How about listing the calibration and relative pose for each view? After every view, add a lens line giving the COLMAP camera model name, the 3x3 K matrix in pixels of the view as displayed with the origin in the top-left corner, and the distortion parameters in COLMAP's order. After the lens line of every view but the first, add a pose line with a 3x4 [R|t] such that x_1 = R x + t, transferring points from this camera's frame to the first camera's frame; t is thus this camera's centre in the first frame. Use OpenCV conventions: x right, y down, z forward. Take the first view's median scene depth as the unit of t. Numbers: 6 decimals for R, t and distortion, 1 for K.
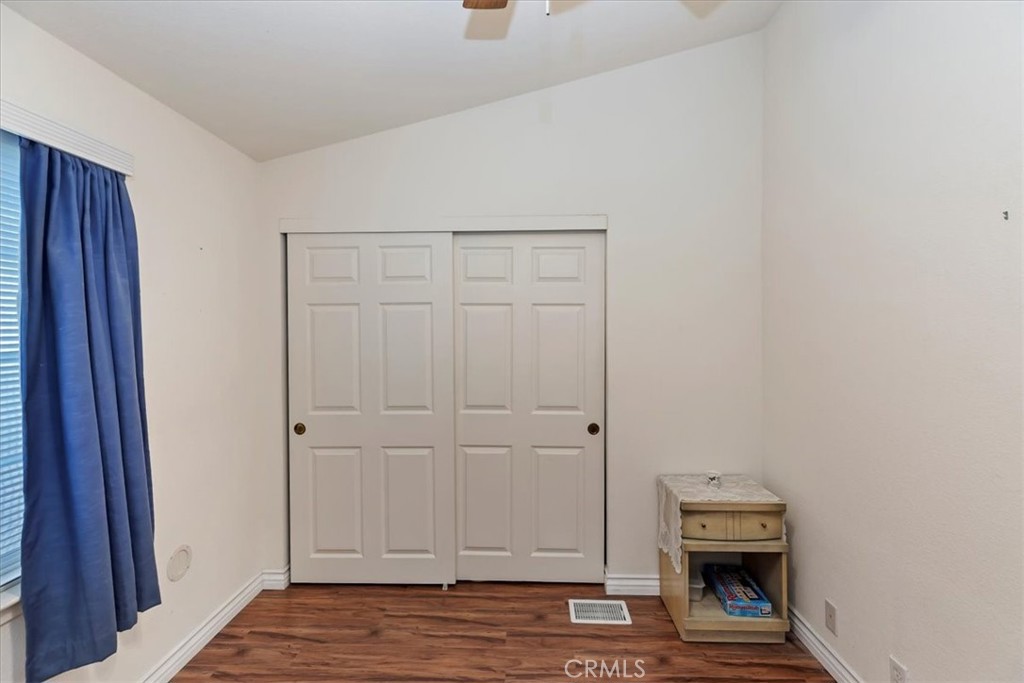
lens RADIAL K [[461.3, 0, 510.5], [0, 461.3, 328.0], [0, 0, 1]] dist [0.004520, 0.000334]
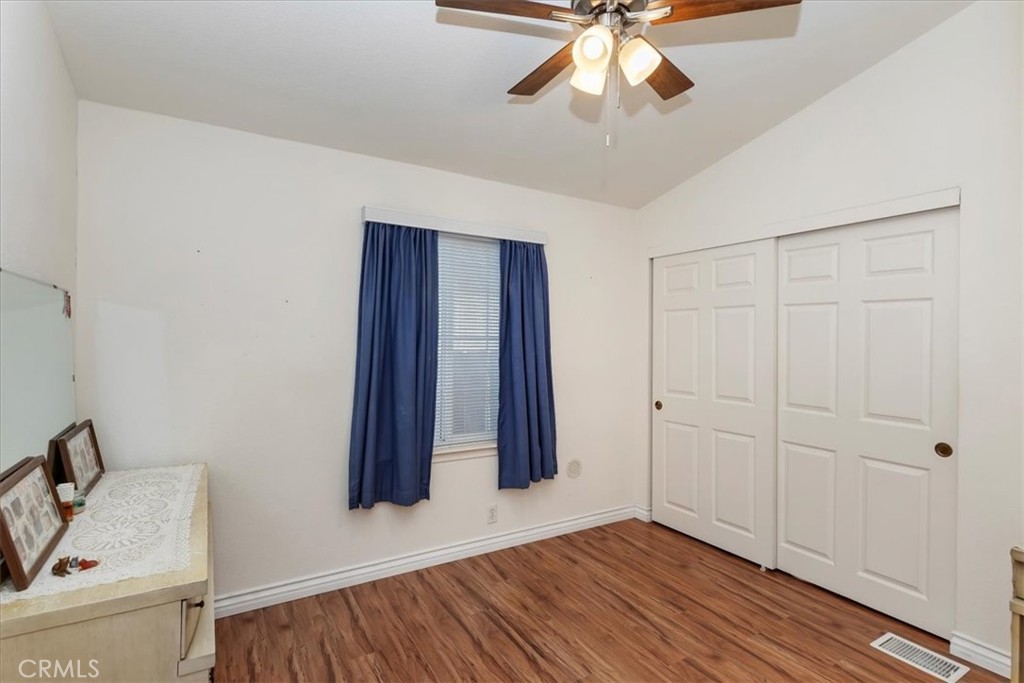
lens RADIAL K [[508.0, 0, 512.0], [0, 508.0, 341.5], [0, 0, 1]] dist [0.024118, 0.000104]
pose [[0.549584, 0.016415, -0.835277, 0.578842], [-0.012406, 0.999857, 0.011486, 0.027614], [0.835346, 0.004050, 0.549709, -0.163089]]
